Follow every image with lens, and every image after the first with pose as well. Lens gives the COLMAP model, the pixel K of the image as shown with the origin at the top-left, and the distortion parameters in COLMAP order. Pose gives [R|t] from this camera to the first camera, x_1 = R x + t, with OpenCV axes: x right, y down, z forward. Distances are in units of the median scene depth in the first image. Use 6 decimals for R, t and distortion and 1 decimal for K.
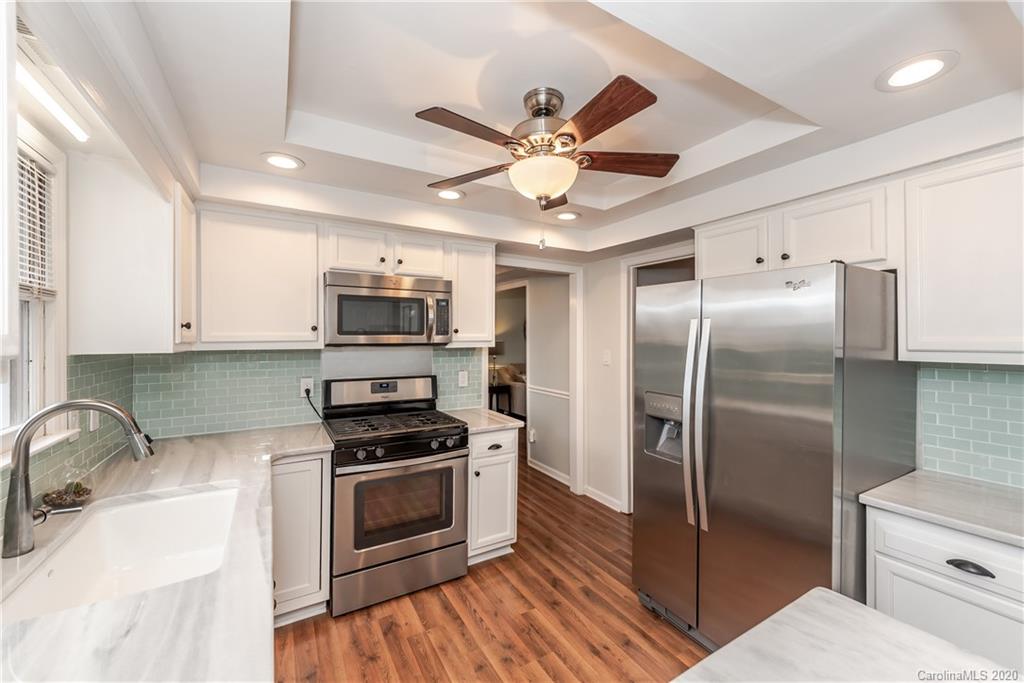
lens RADIAL K [[400.6, 0, 511.3], [0, 400.6, 343.4], [0, 0, 1]] dist [0.000564, -0.000136]
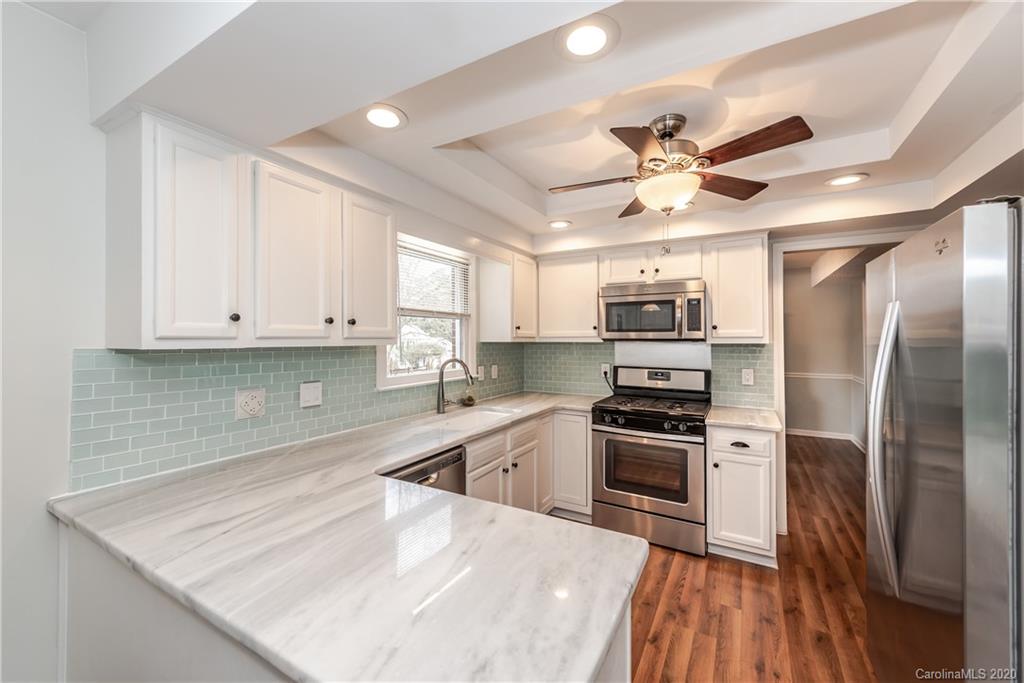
lens RADIAL K [[408.3, 0, 510.8], [0, 408.3, 343.3], [0, 0, 1]] dist [0.000664, -0.000074]
pose [[0.493712, 0.011994, -0.869543, 0.572986], [-0.010927, 0.999912, 0.007588, 0.009287], [0.869557, 0.005755, 0.493800, 0.016183]]
